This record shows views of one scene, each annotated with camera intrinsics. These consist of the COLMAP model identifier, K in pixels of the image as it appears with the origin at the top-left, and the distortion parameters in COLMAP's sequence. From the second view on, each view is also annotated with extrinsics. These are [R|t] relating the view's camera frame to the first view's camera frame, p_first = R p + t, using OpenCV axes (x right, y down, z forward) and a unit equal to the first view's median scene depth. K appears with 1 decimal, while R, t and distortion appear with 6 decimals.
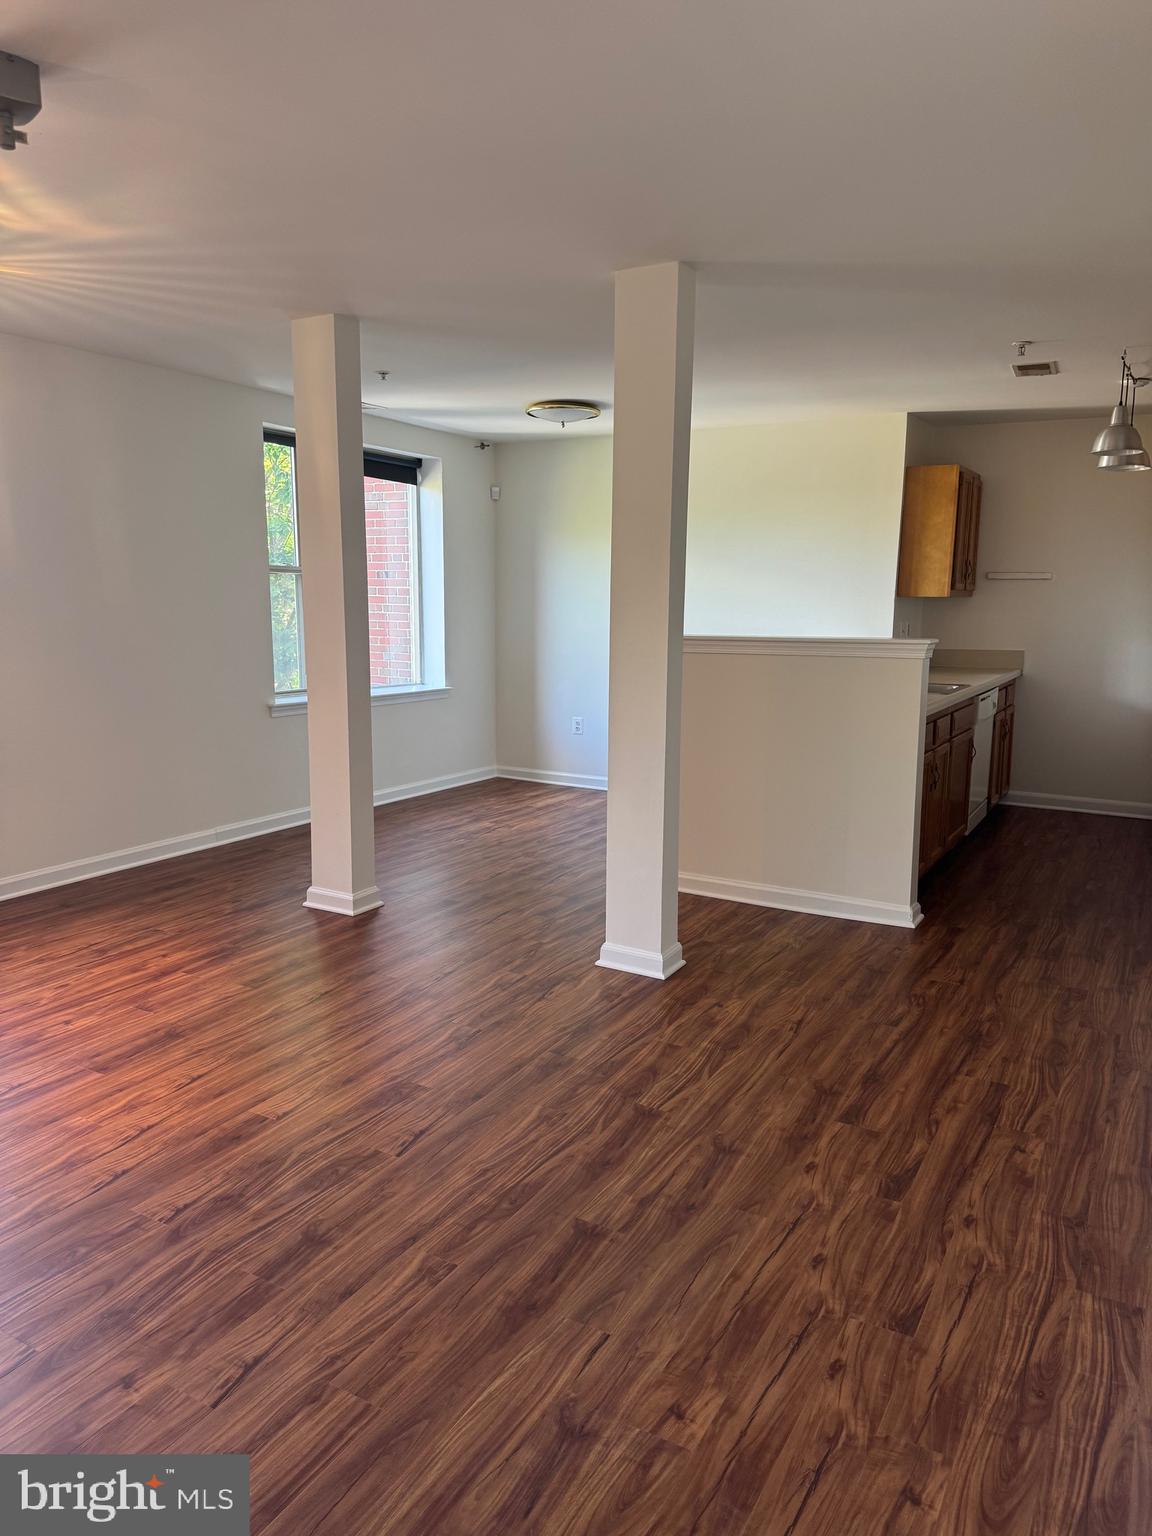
lens RADIAL K [[1078.1, 0, 575.1], [0, 1078.1, 755.3], [0, 0, 1]] dist [0.046065, -0.059714]
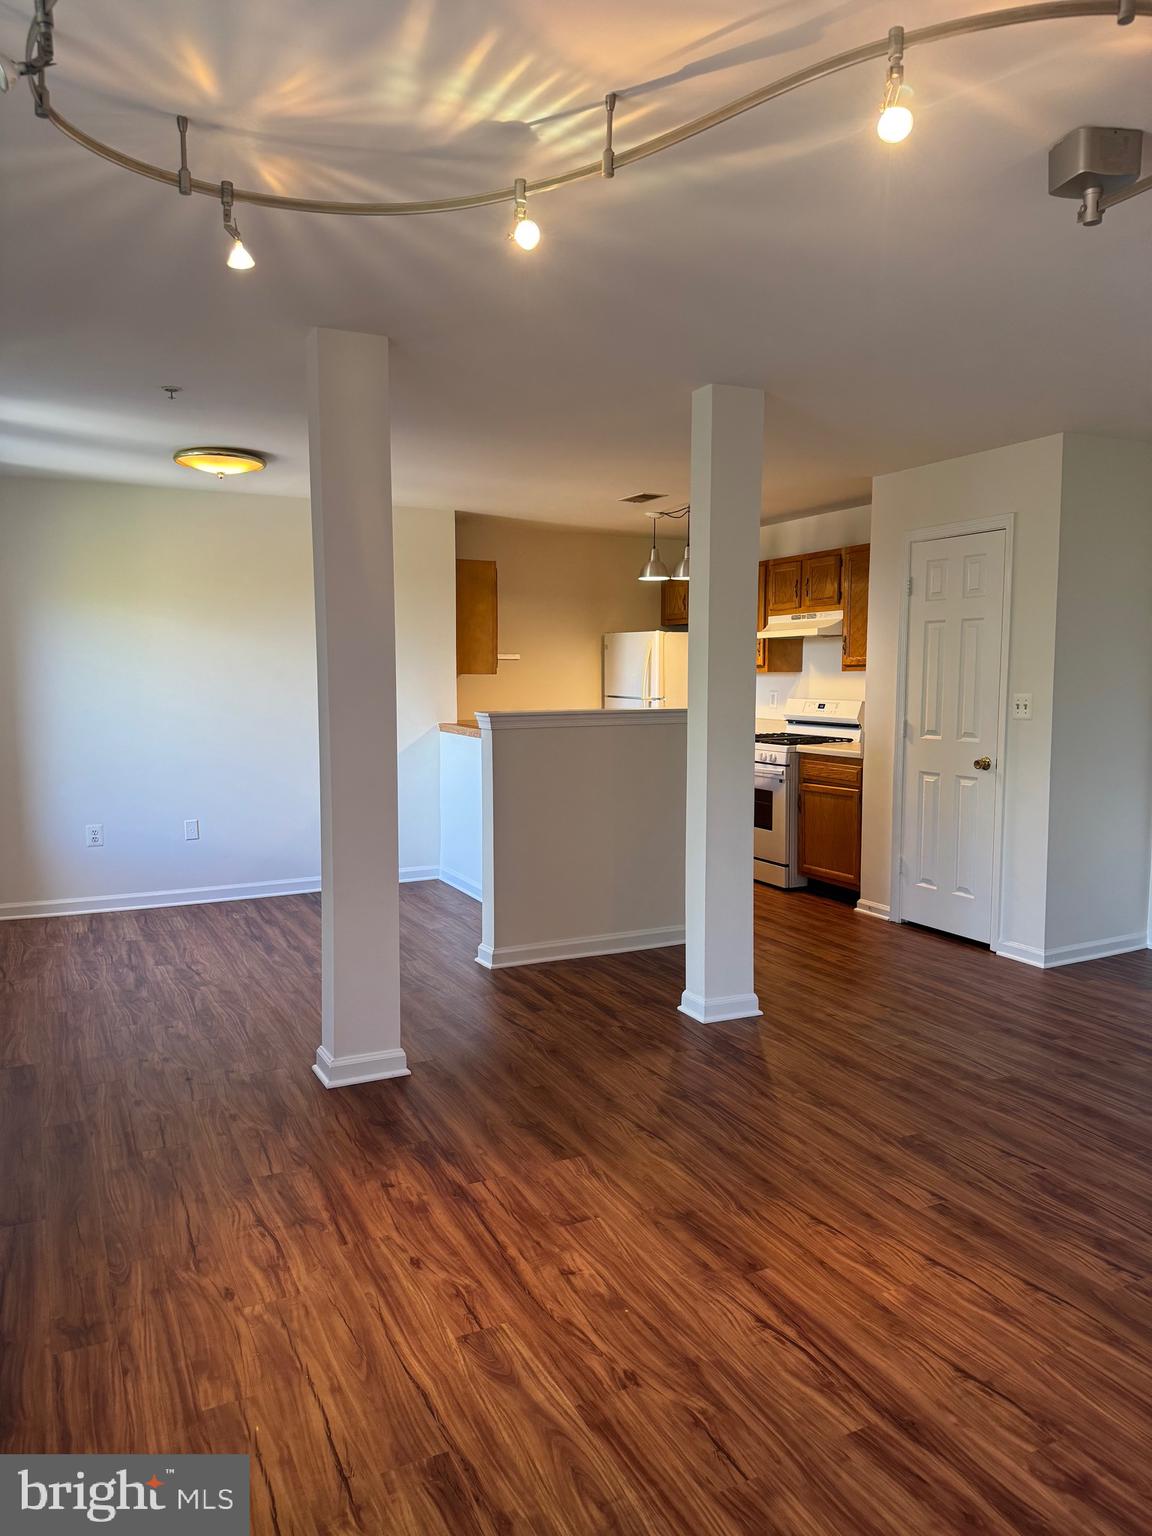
lens RADIAL K [[1078.1, 0, 569.8], [0, 1078.1, 762.3], [0, 0, 1]] dist [0.046065, -0.059714]
pose [[0.556228, -0.076966, 0.827458, -1.082298], [0.127651, 0.991798, 0.006444, -0.097256], [-0.821167, 0.102041, 0.561491, 0.587205]]
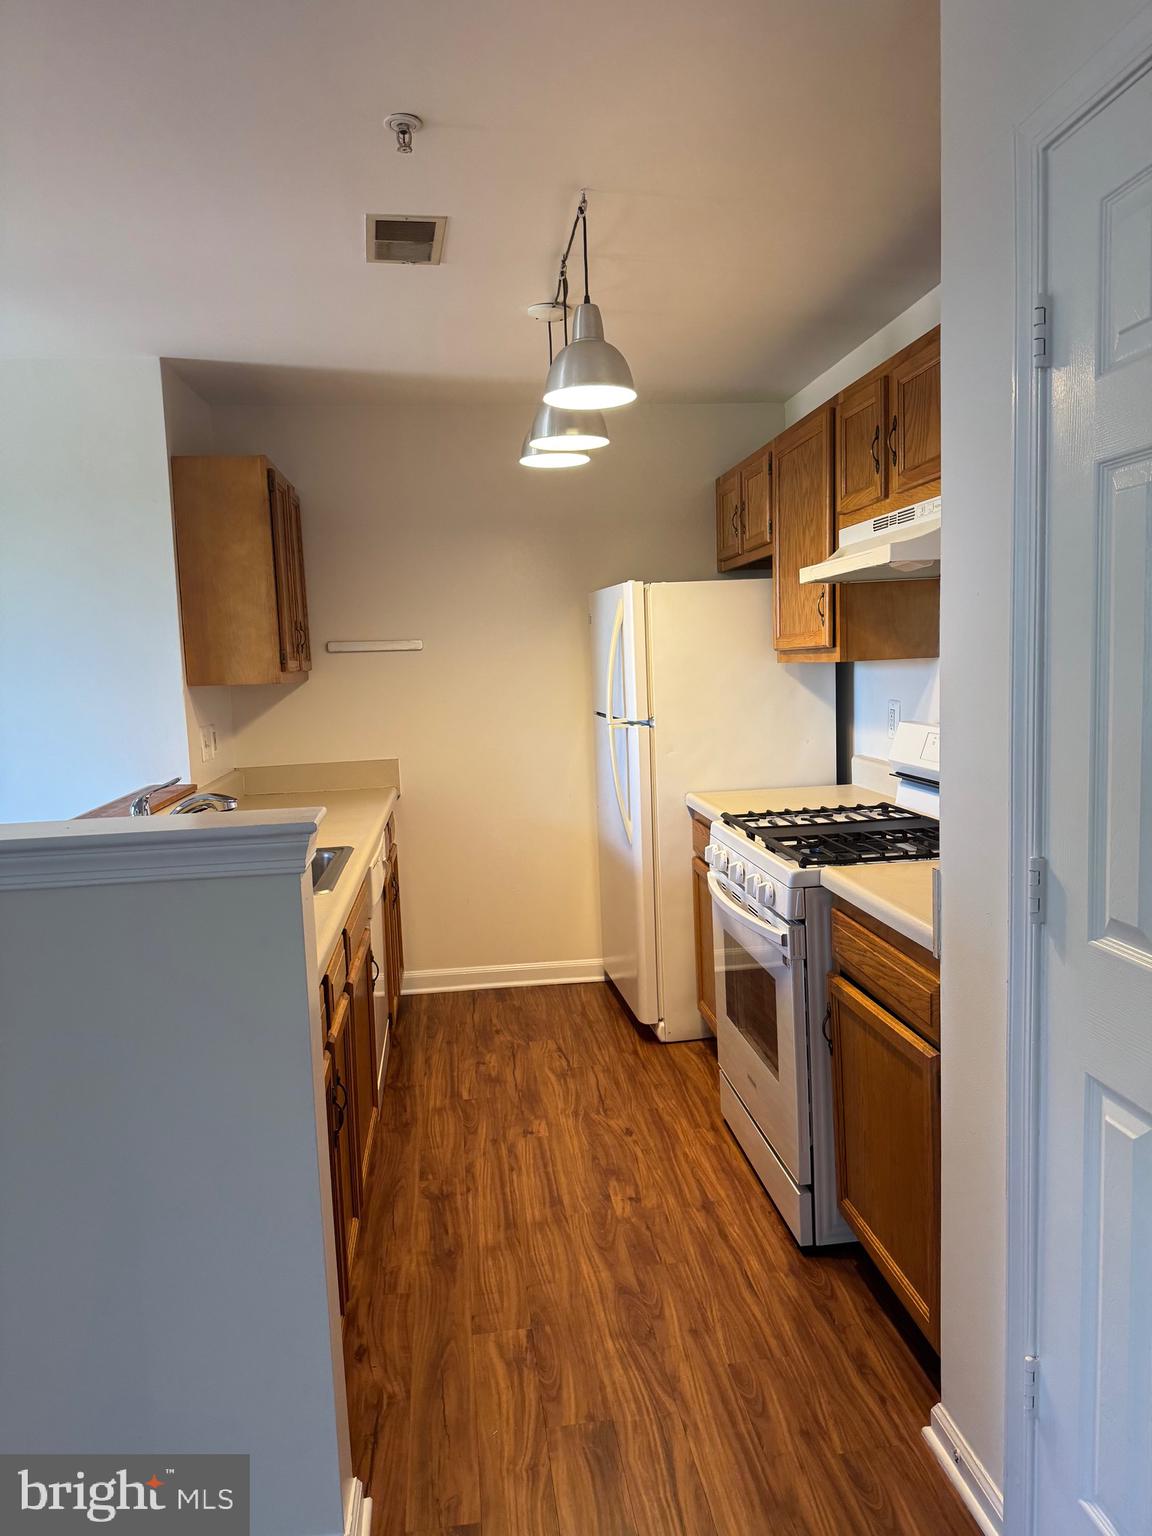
lens RADIAL K [[1078.1, 0, 579.2], [0, 1078.1, 774.0], [0, 0, 1]] dist [0.046065, -0.059714]
pose [[0.803114, -0.107282, 0.586087, 0.250603], [0.135616, 0.990751, -0.004479, -0.144711], [-0.580186, 0.083080, 0.810236, 0.856176]]
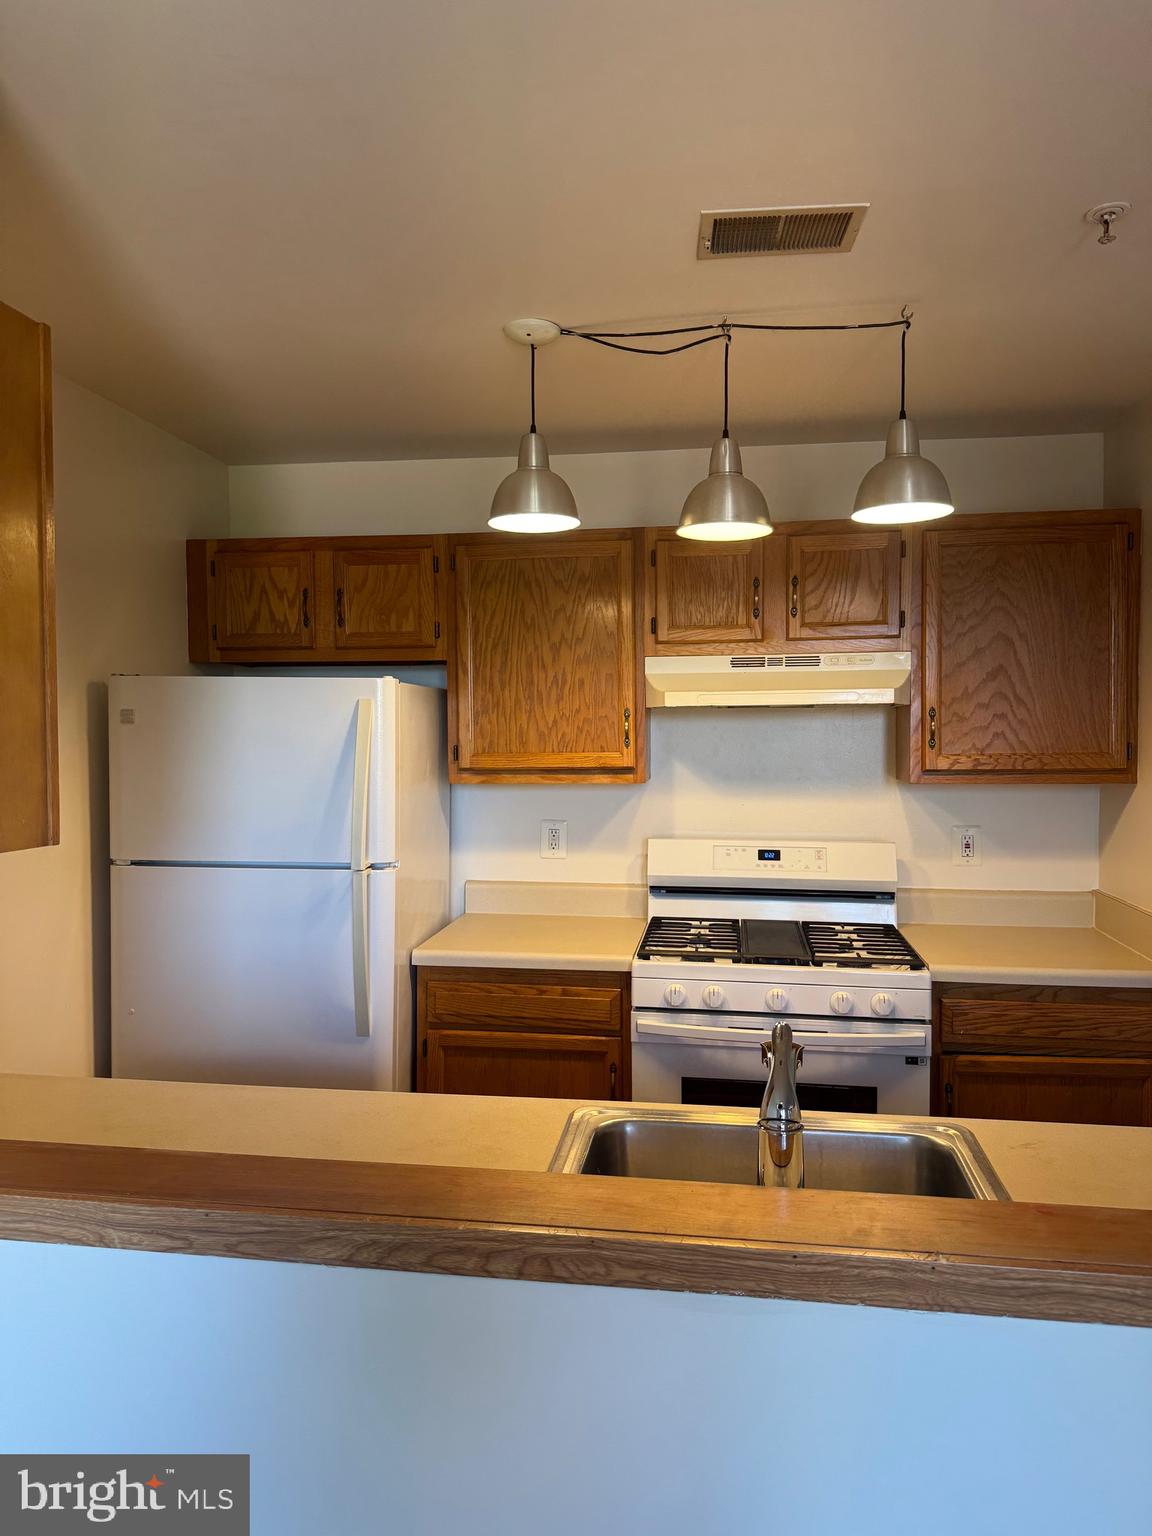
lens RADIAL K [[1078.1, 0, 557.2], [0, 1078.1, 756.7], [0, 0, 1]] dist [0.046065, -0.059714]
pose [[-0.348064, -0.028716, 0.937031, 0.128714], [0.137720, 0.987120, 0.081407, -0.329247], [-0.927300, 0.157383, -0.339626, 1.885282]]
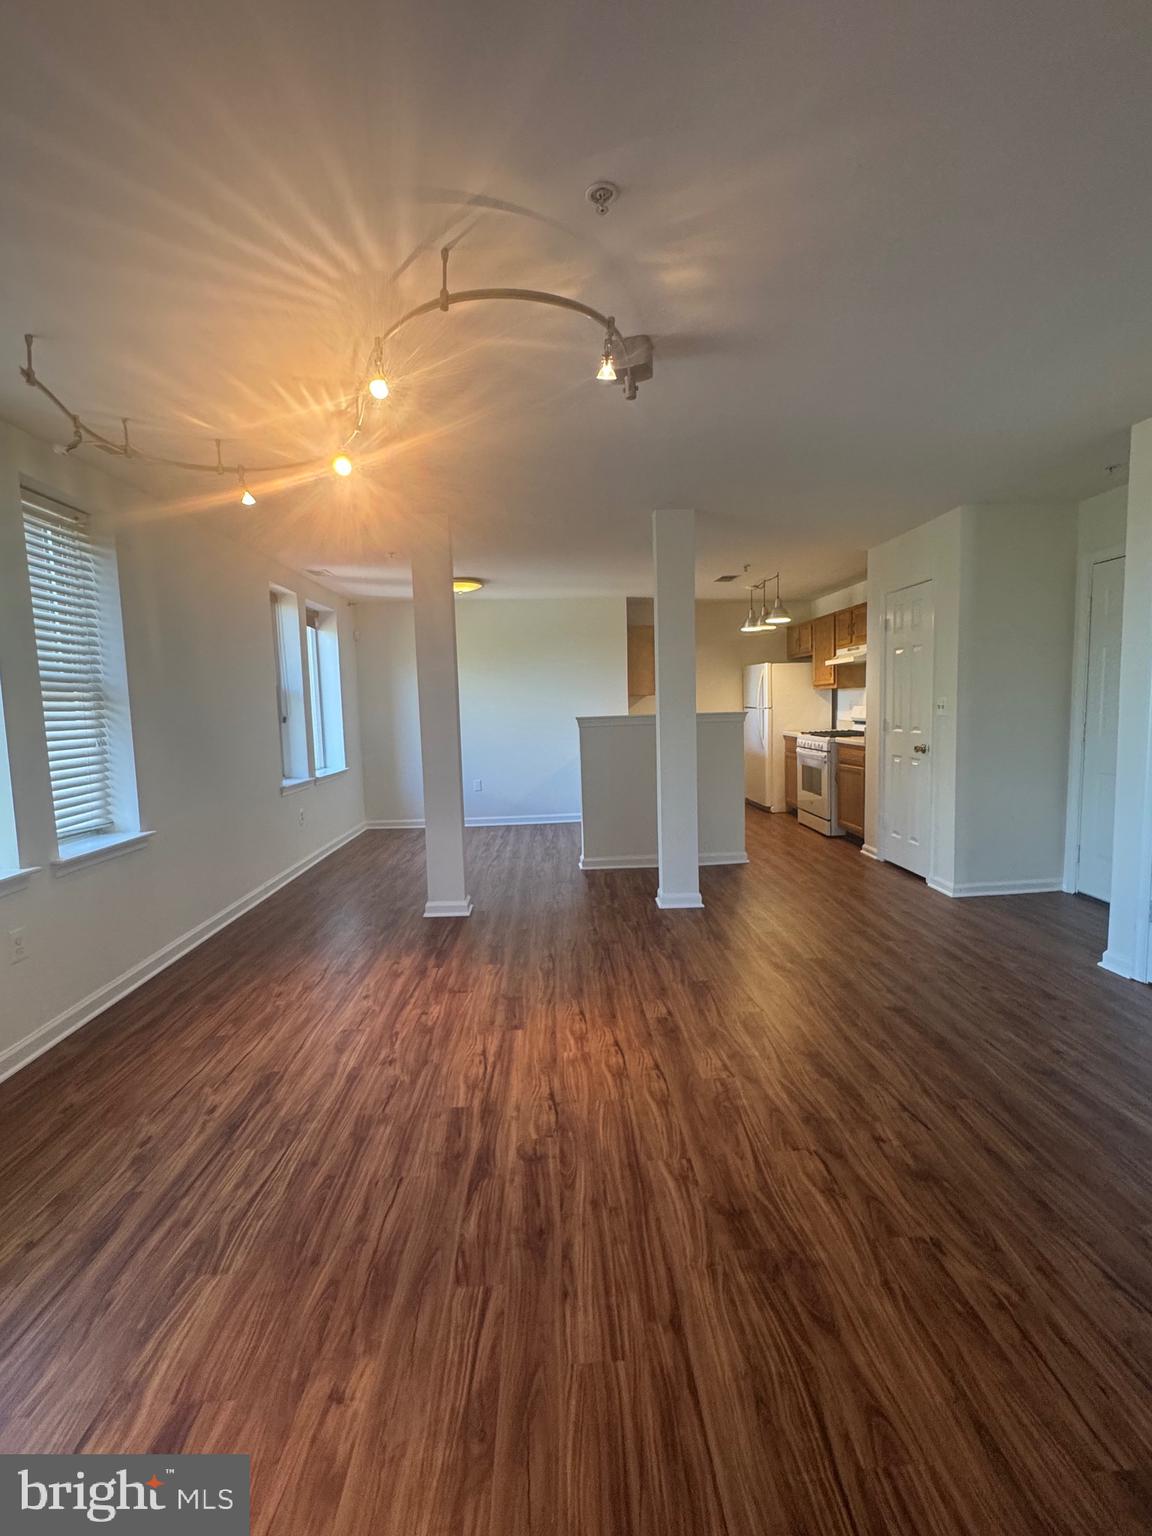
lens RADIAL K [[681.3, 0, 575.2], [0, 681.3, 764.3], [0, 0, 1]] dist [-0.001023, 0.000496]
pose [[0.845775, -0.079715, 0.527551, -0.762549], [0.113240, 0.993069, -0.031491, -0.012126], [-0.521384, 0.086374, 0.848940, 0.171921]]
